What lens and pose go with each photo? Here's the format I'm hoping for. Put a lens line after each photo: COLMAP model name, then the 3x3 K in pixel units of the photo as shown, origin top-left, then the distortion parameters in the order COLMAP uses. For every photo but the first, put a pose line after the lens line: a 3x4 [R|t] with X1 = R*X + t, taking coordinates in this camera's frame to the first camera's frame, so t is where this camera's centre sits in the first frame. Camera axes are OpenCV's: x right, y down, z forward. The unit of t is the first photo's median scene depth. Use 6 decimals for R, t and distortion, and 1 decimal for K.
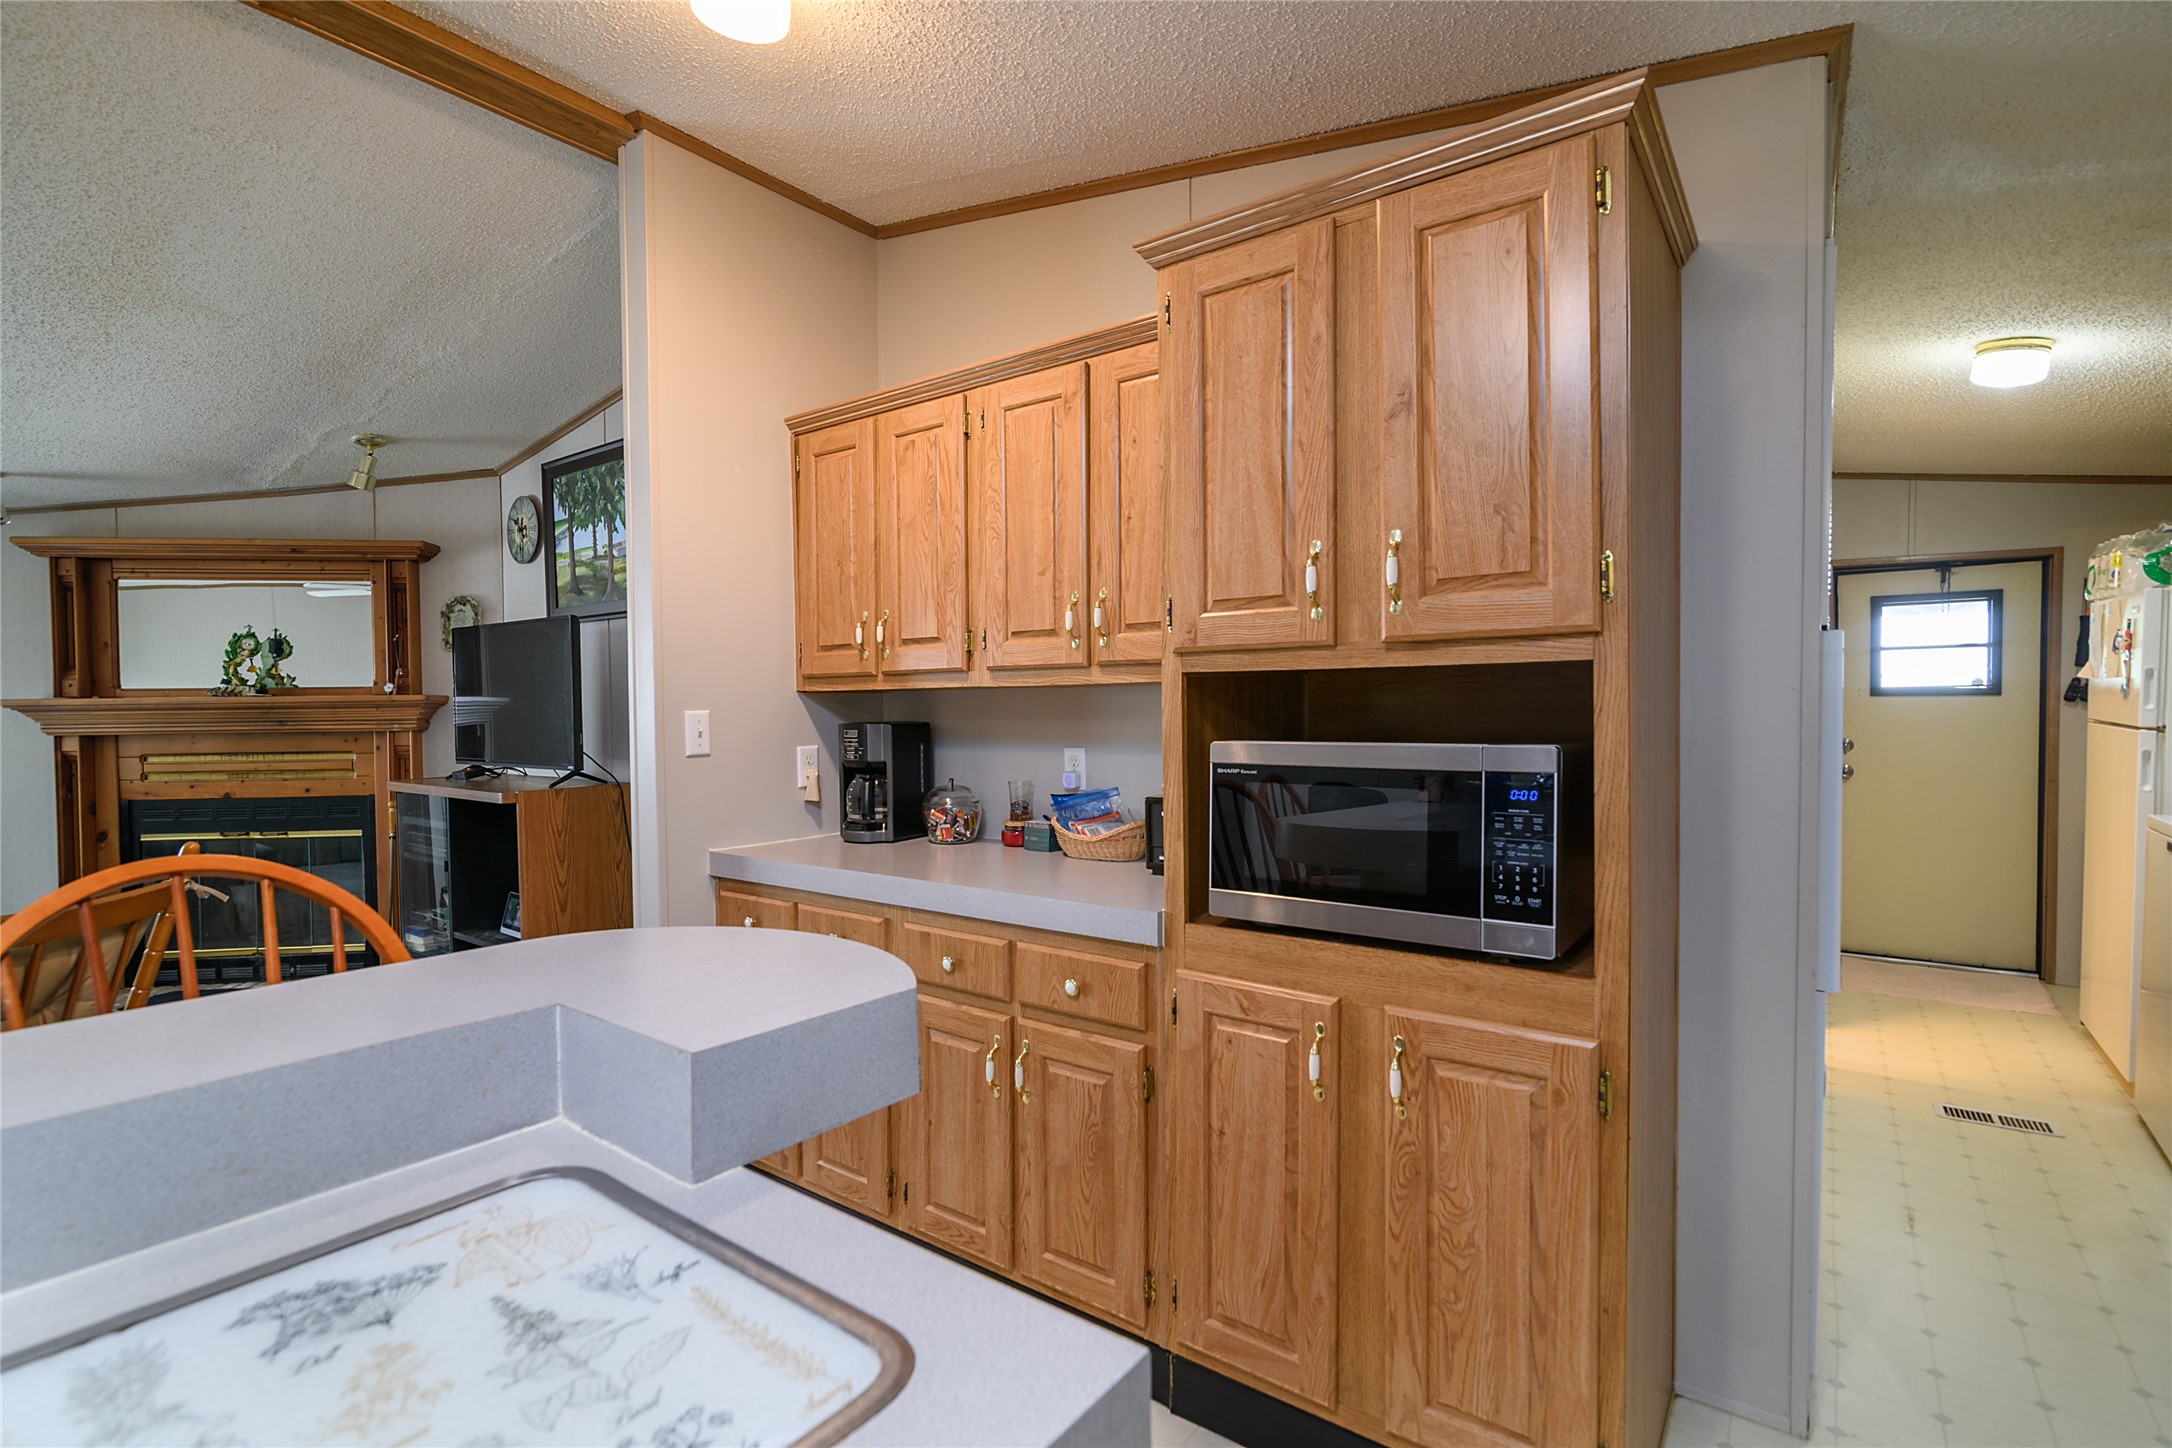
lens RADIAL K [[987.3, 0, 1076.8], [0, 987.3, 731.4], [0, 0, 1]] dist [-0.014035, 0.000471]
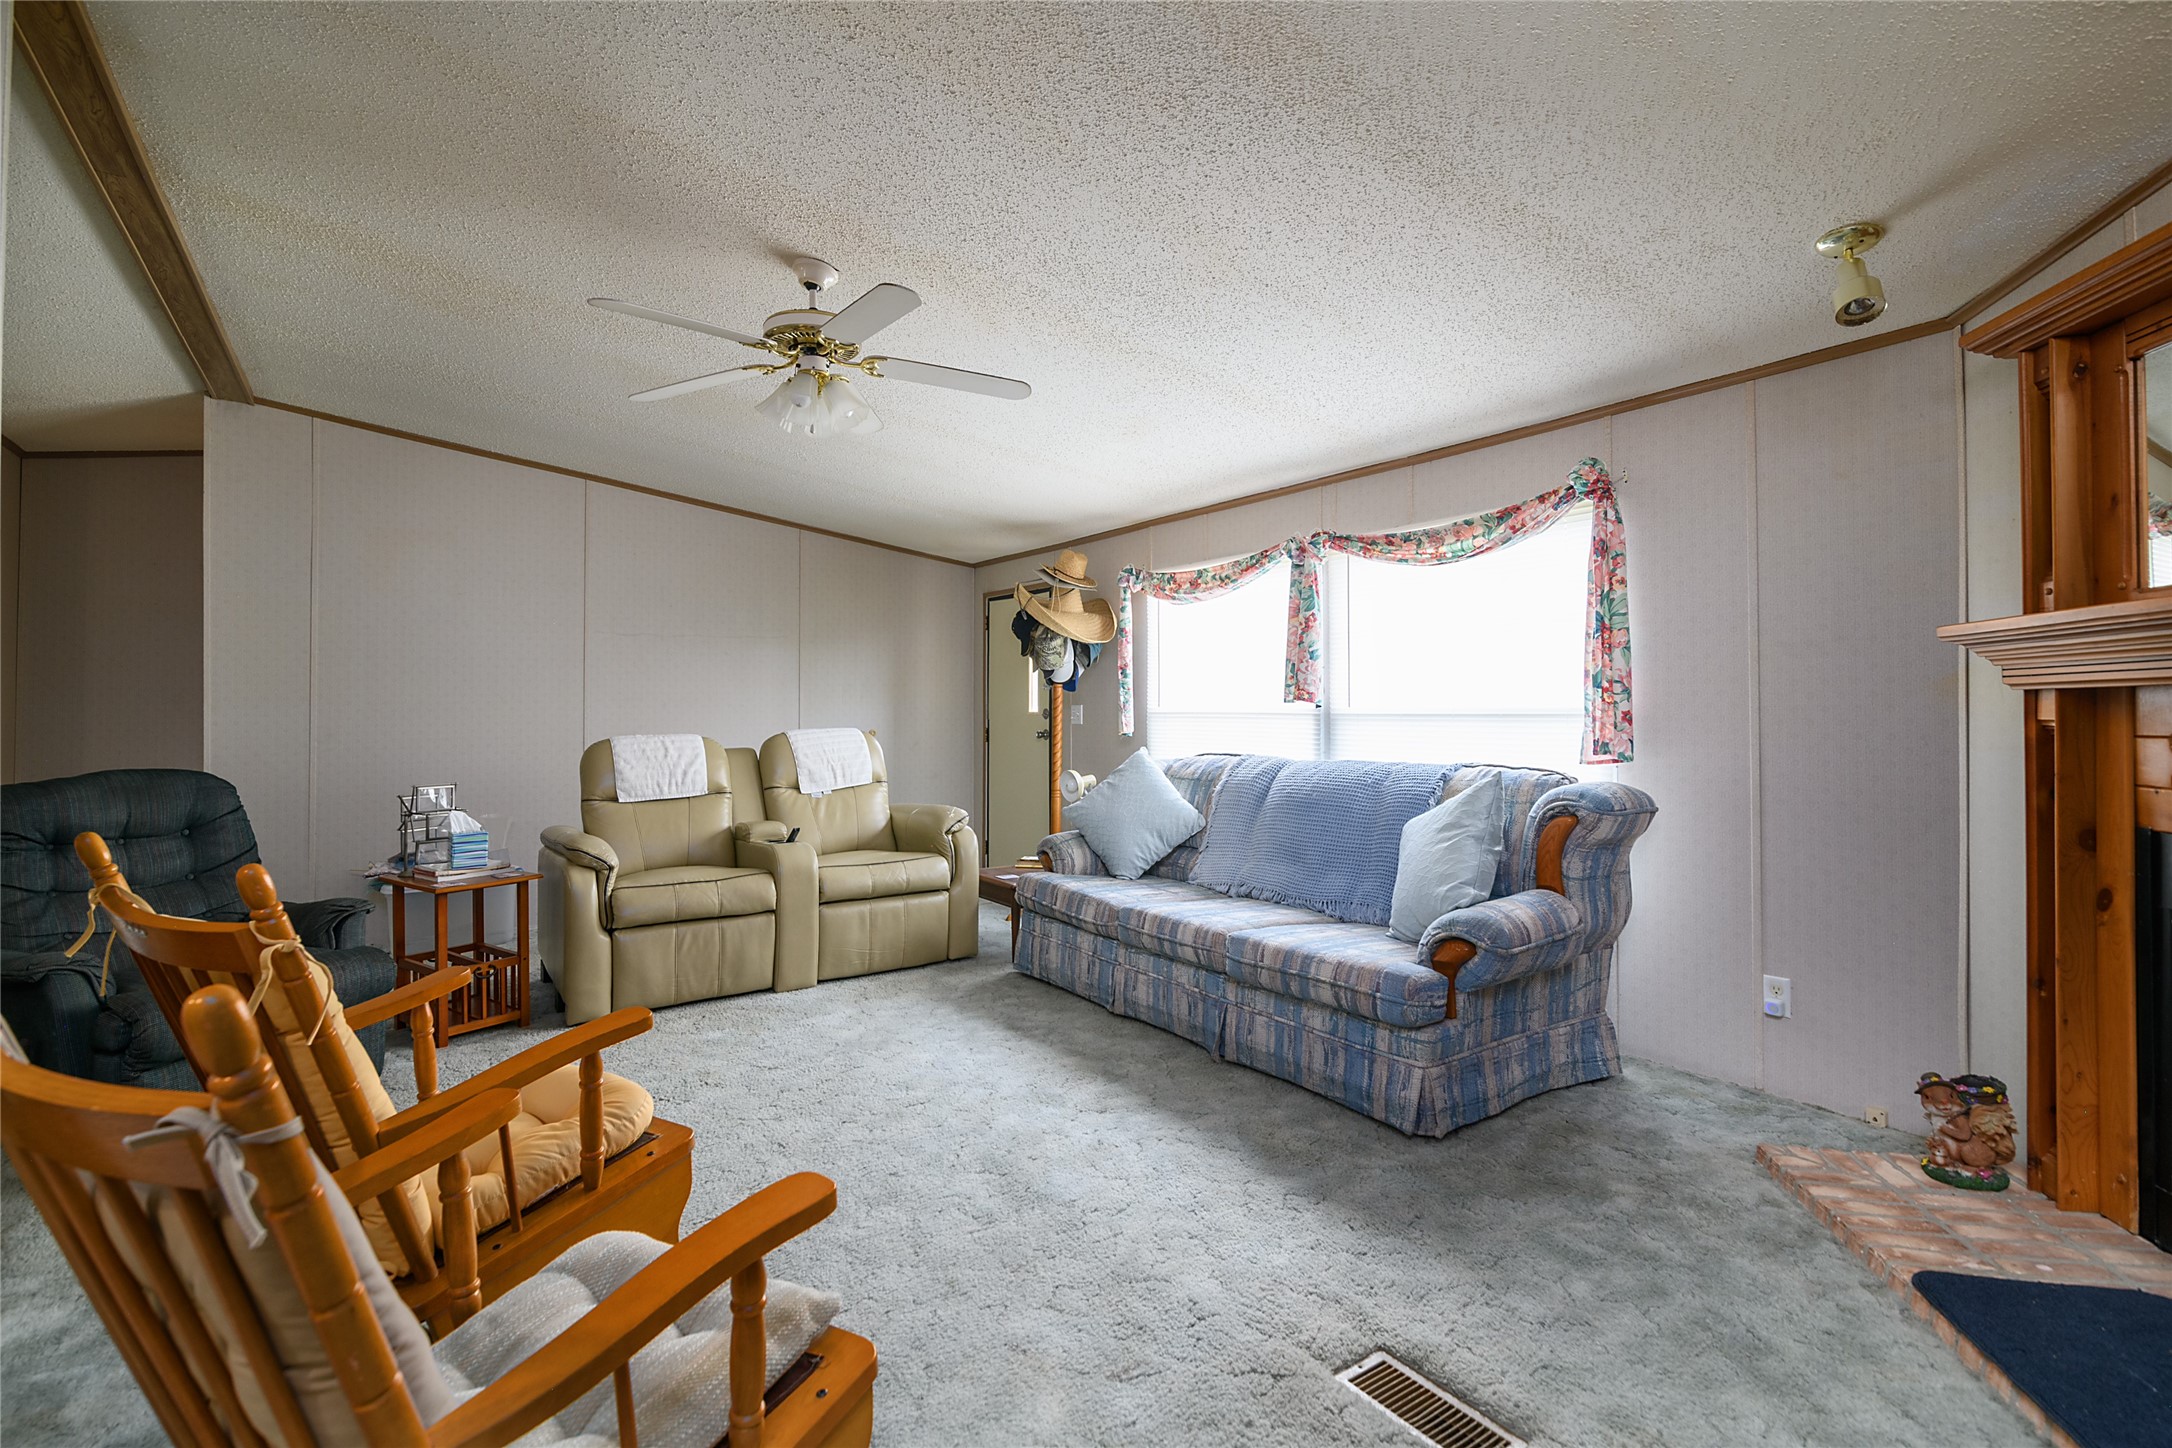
lens RADIAL K [[987.3, 0, 1089.8], [0, 987.3, 703.9], [0, 0, 1]] dist [-0.014035, 0.000471]
pose [[-0.324360, -0.005220, -0.945919, -0.389071], [-0.019474, 0.999810, 0.001160, 0.021683], [0.945733, 0.018797, -0.324400, 0.688792]]
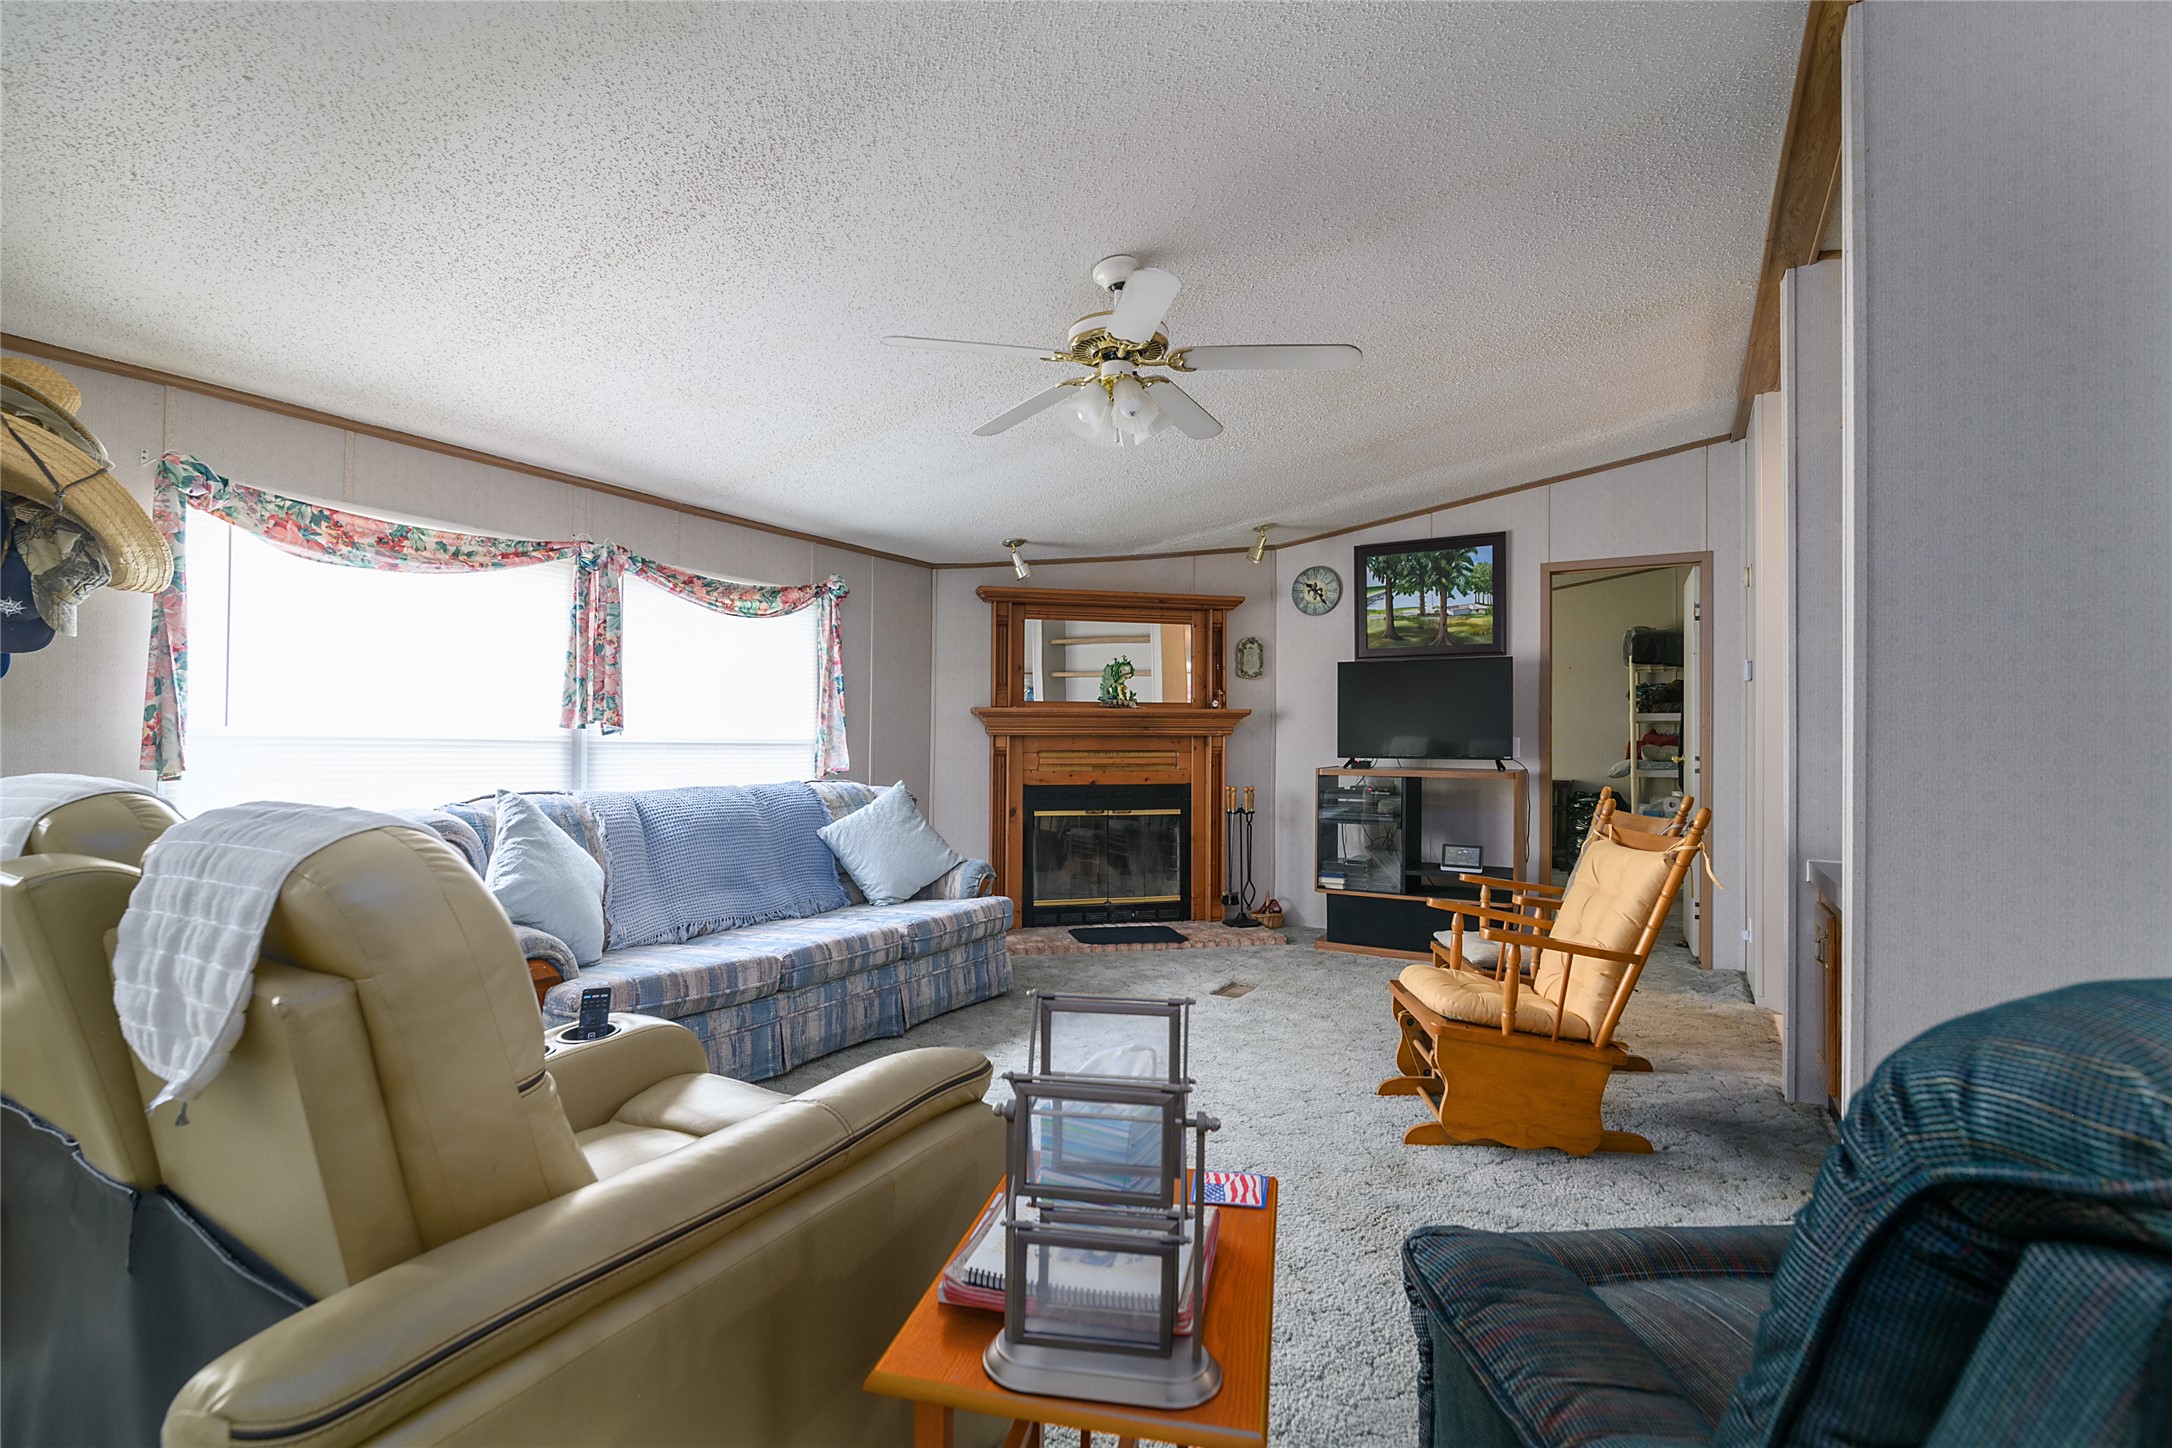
lens RADIAL K [[987.3, 0, 1081.1], [0, 987.3, 734.3], [0, 0, 1]] dist [-0.014035, 0.000471]
pose [[0.996115, 0.014729, 0.086818, -1.037080], [-0.011826, 0.999357, -0.033849, 0.047294], [-0.087261, 0.032691, 0.995649, -0.349544]]
